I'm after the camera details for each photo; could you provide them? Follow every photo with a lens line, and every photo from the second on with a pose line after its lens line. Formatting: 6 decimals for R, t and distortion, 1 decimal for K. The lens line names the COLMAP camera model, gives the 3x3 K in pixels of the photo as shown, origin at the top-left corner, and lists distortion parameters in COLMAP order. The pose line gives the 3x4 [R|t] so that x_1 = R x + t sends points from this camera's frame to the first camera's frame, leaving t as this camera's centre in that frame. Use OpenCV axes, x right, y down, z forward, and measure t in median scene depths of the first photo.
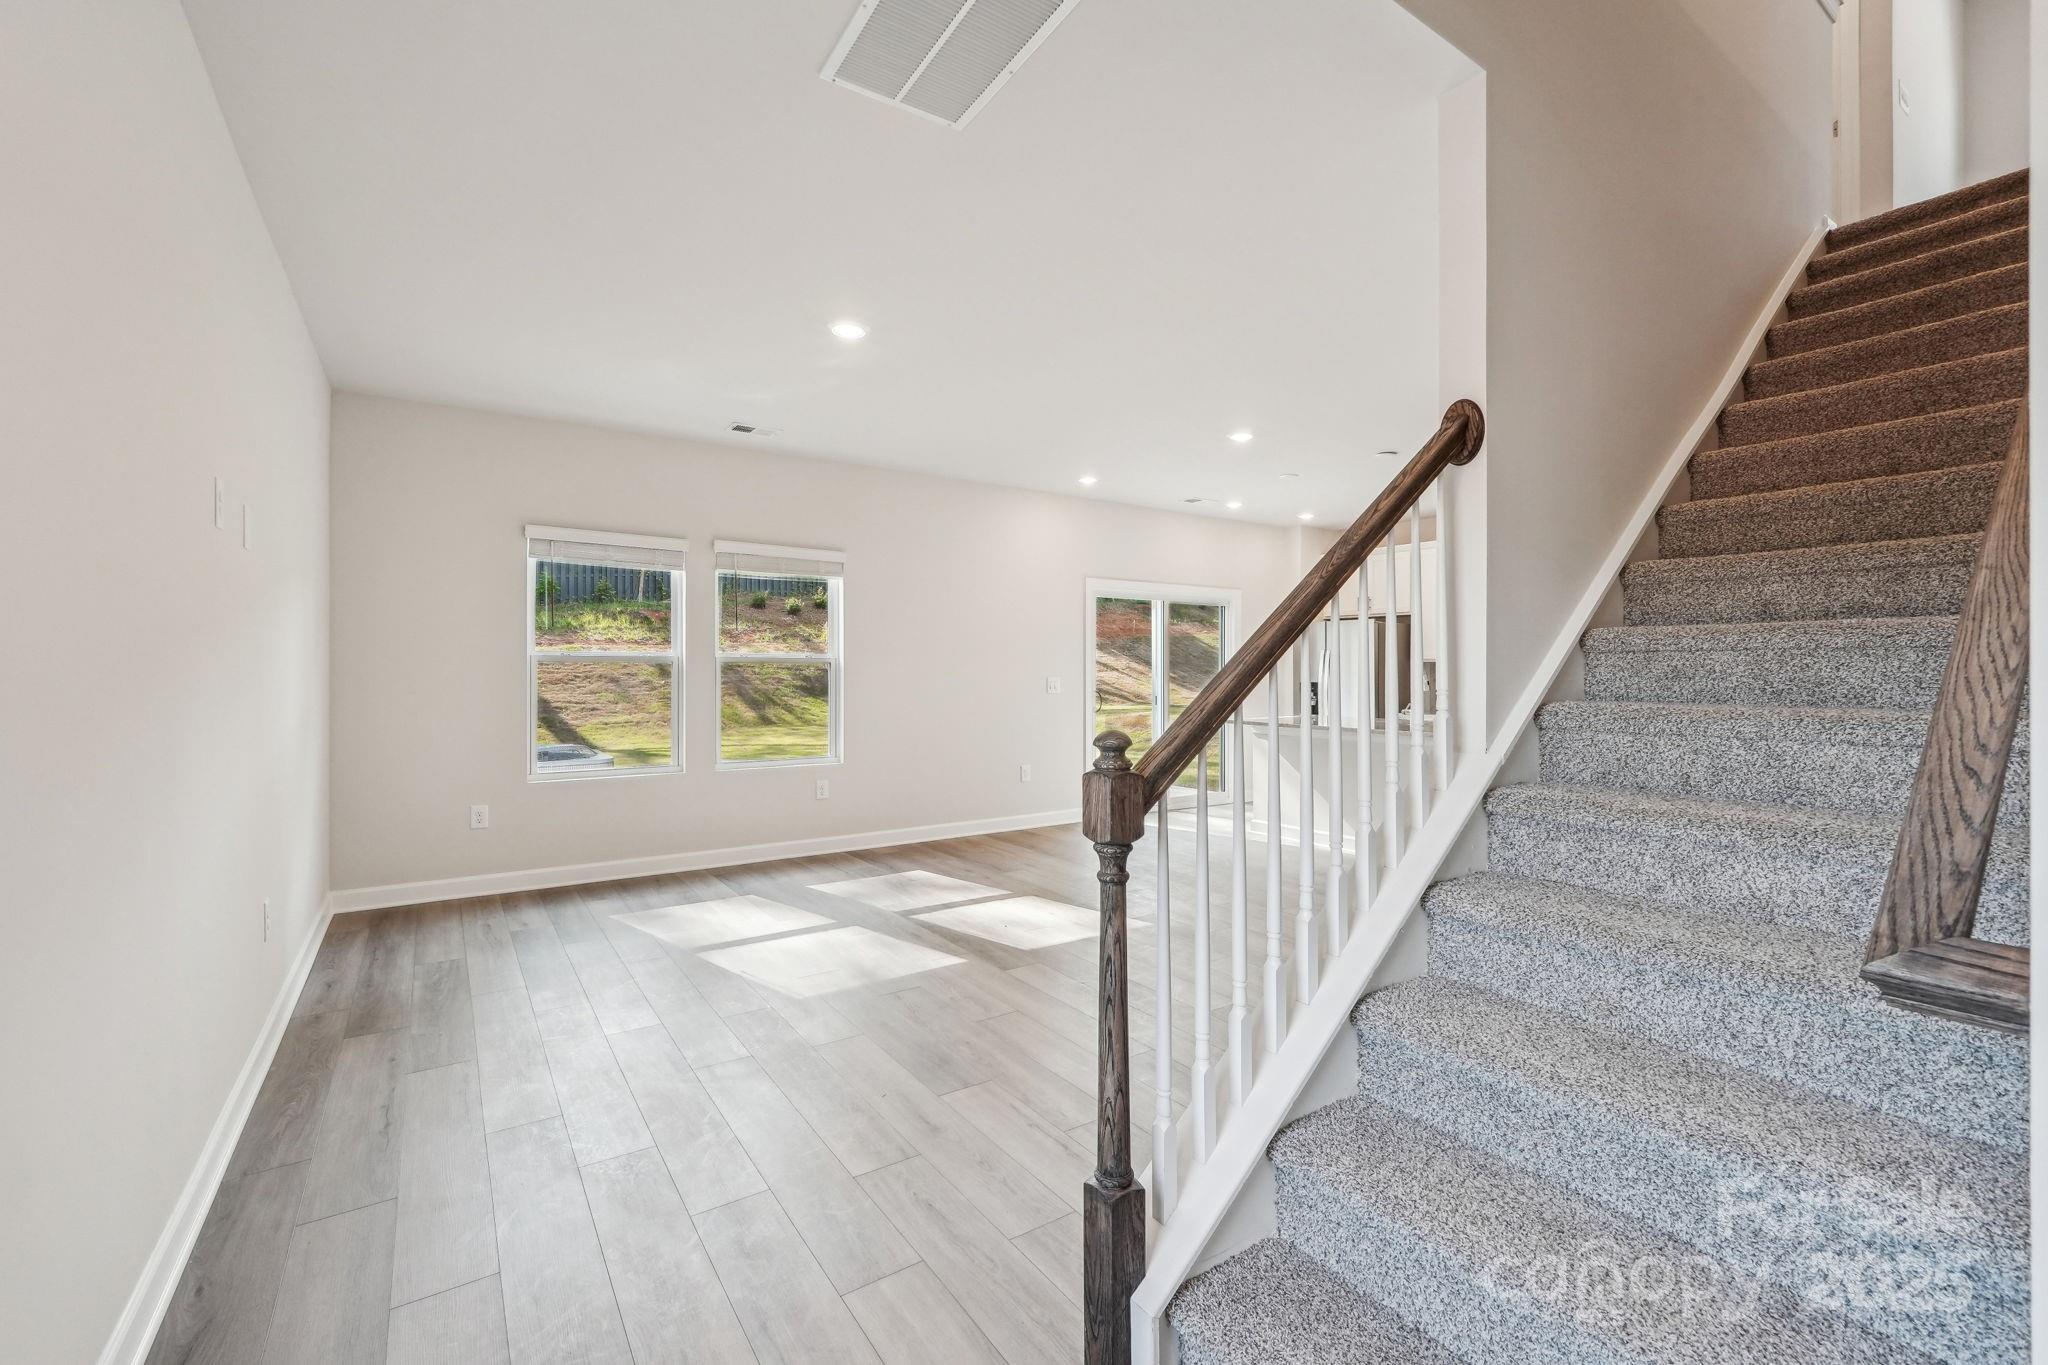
lens RADIAL K [[873.0, 0, 1019.3], [0, 873.0, 679.4], [0, 0, 1]] dist [-0.003431, 0.003932]
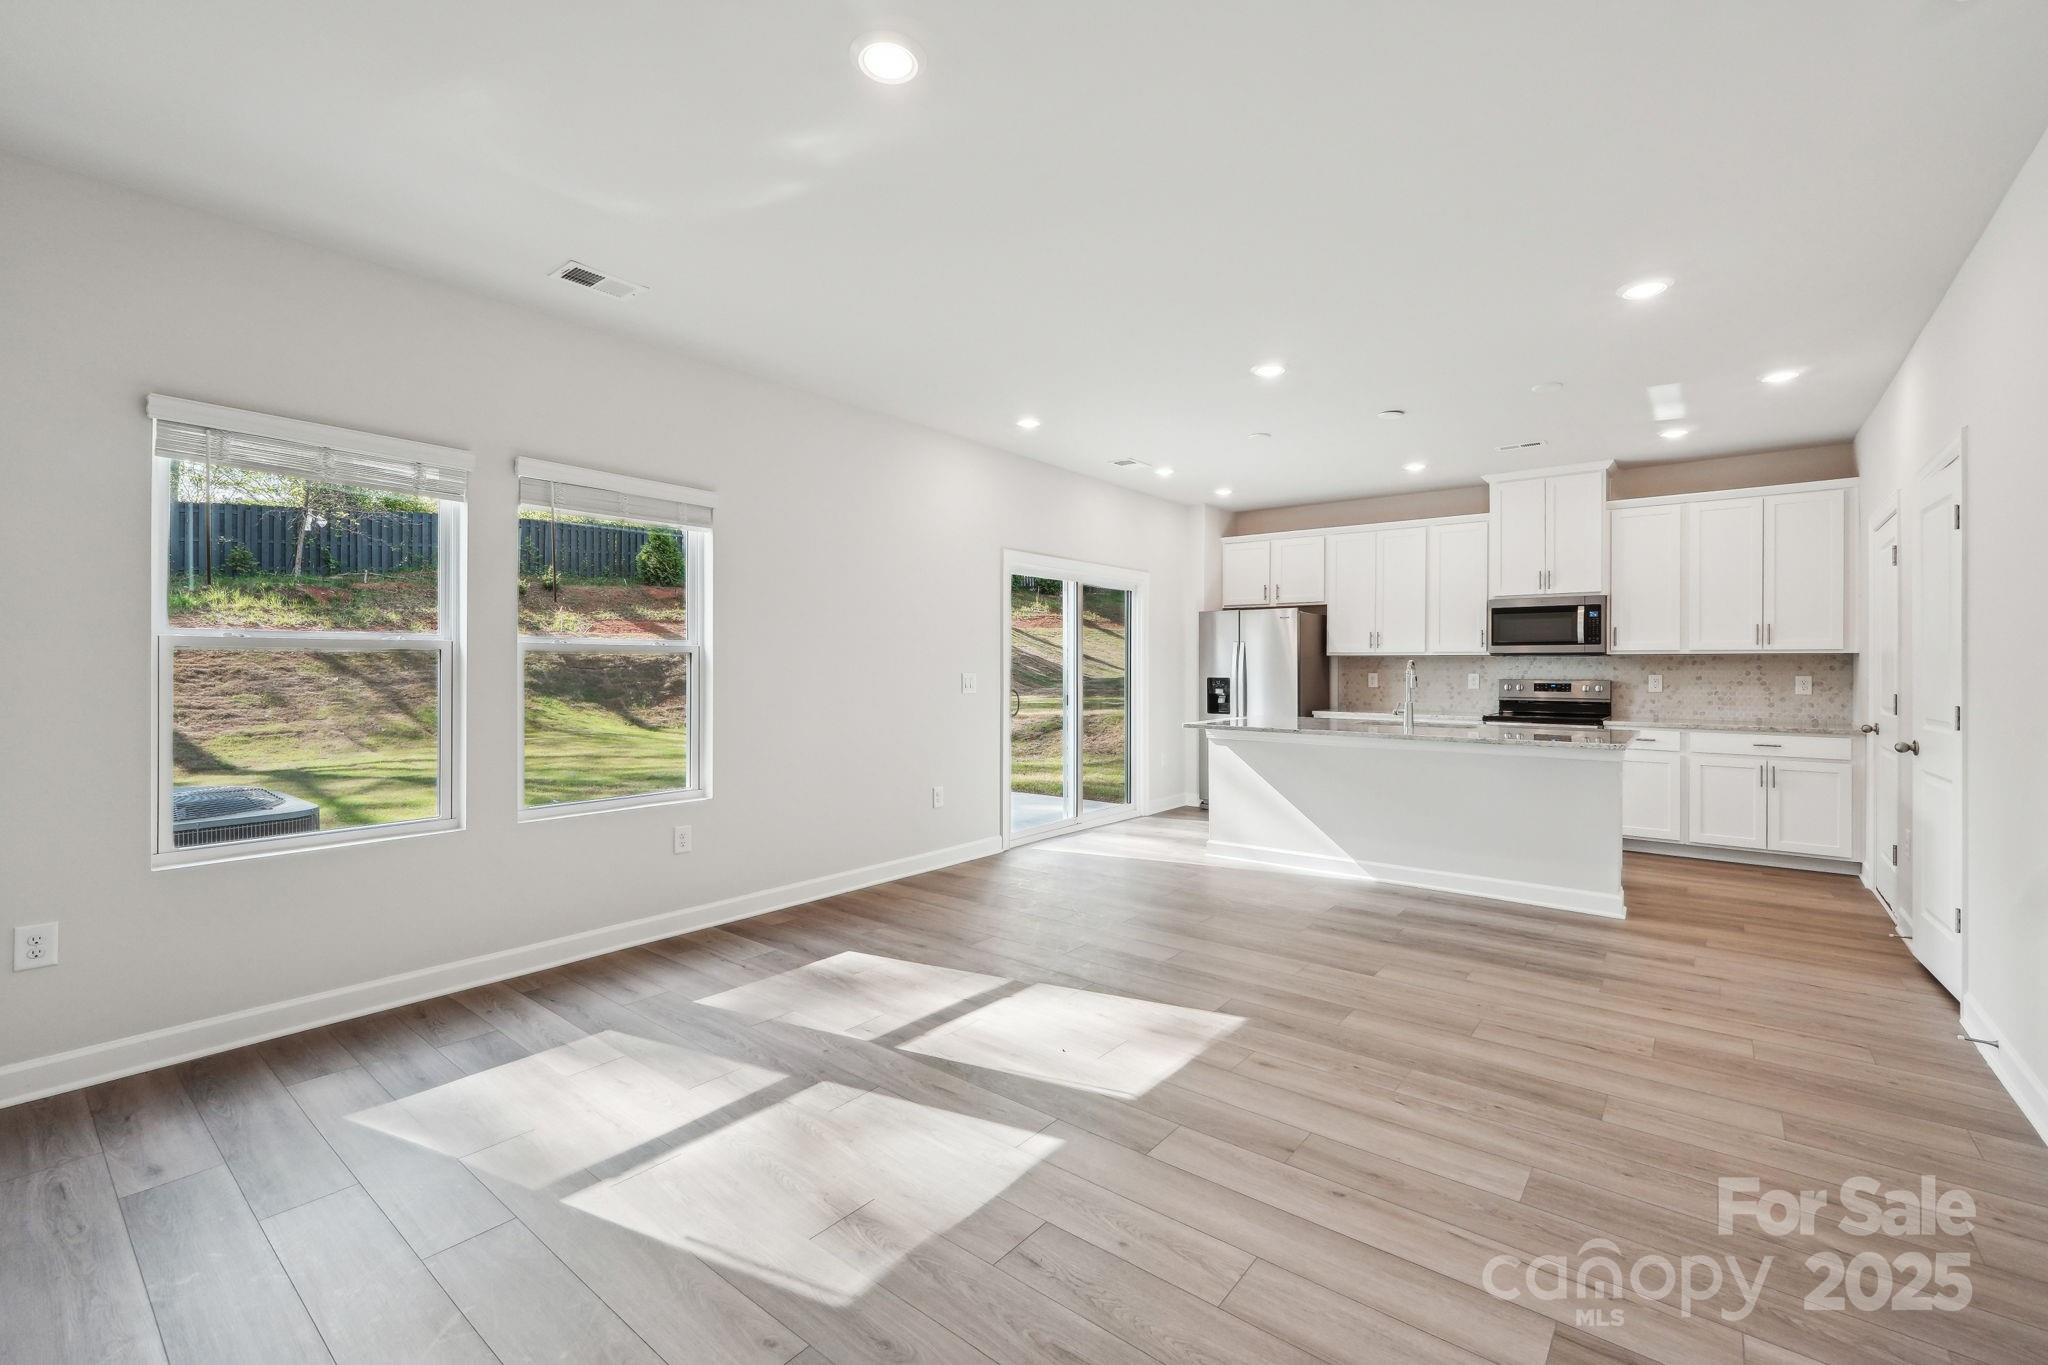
lens RADIAL K [[873.0, 0, 1018.6], [0, 873.0, 670.9], [0, 0, 1]] dist [-0.003431, 0.003932]
pose [[0.957295, -0.001601, 0.289109, -0.184222], [0.002573, 0.999992, -0.002985, -0.002572], [-0.289102, 0.003601, 0.957291, 0.291478]]
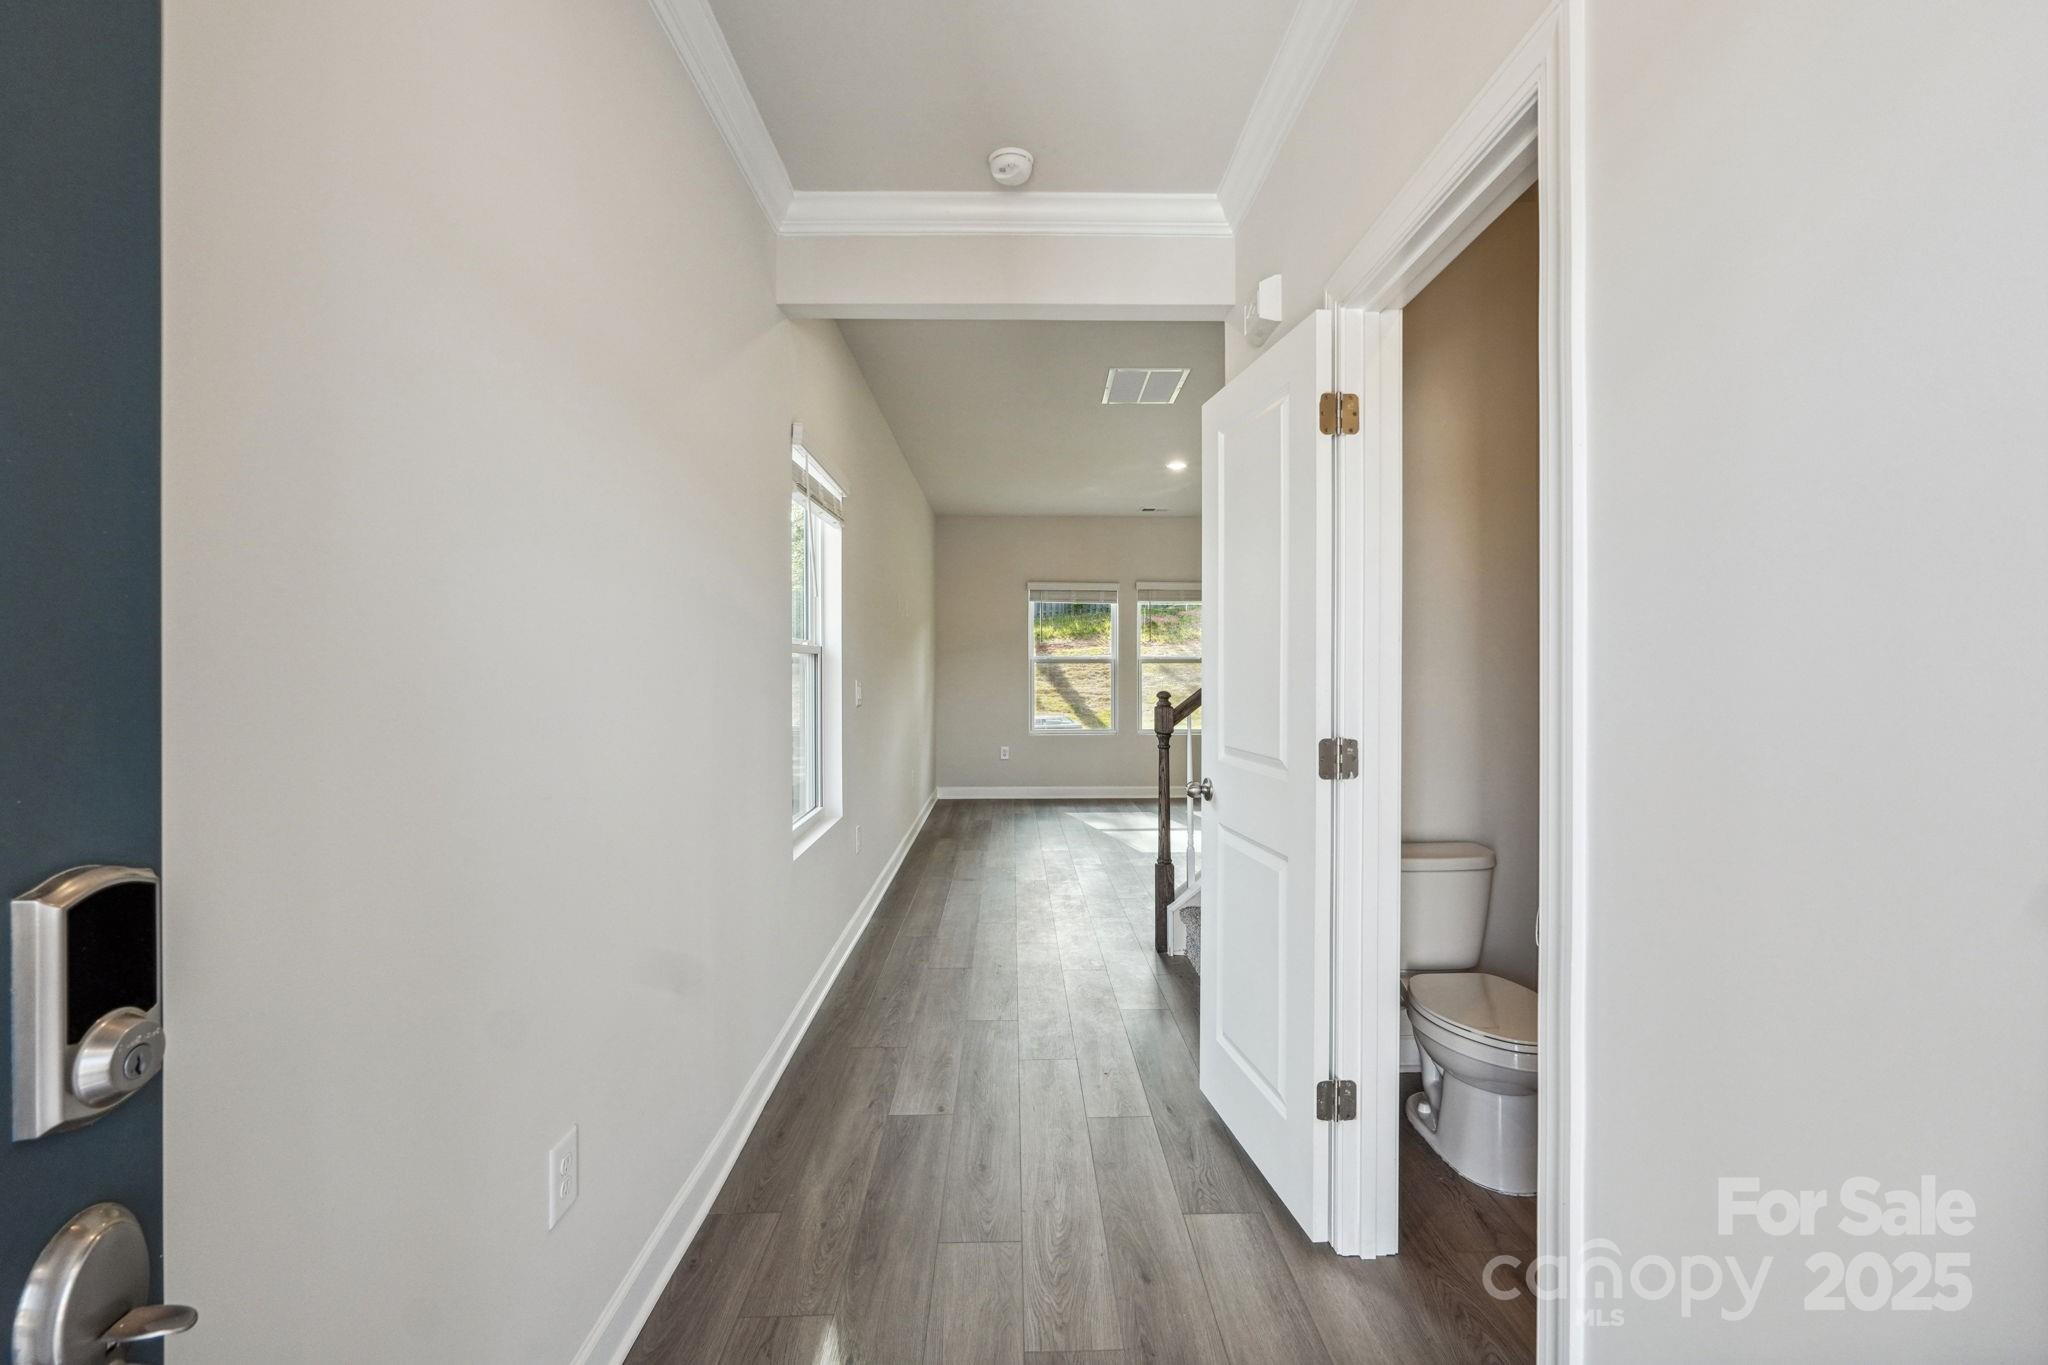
lens RADIAL K [[873.0, 0, 1026.7], [0, 873.0, 676.3], [0, 0, 1]] dist [-0.003431, 0.003932]
pose [[0.837806, -0.003180, -0.545959, 0.318962], [0.003765, 0.999993, -0.000047, 0.003178], [0.545955, -0.002016, 0.837812, -0.376354]]
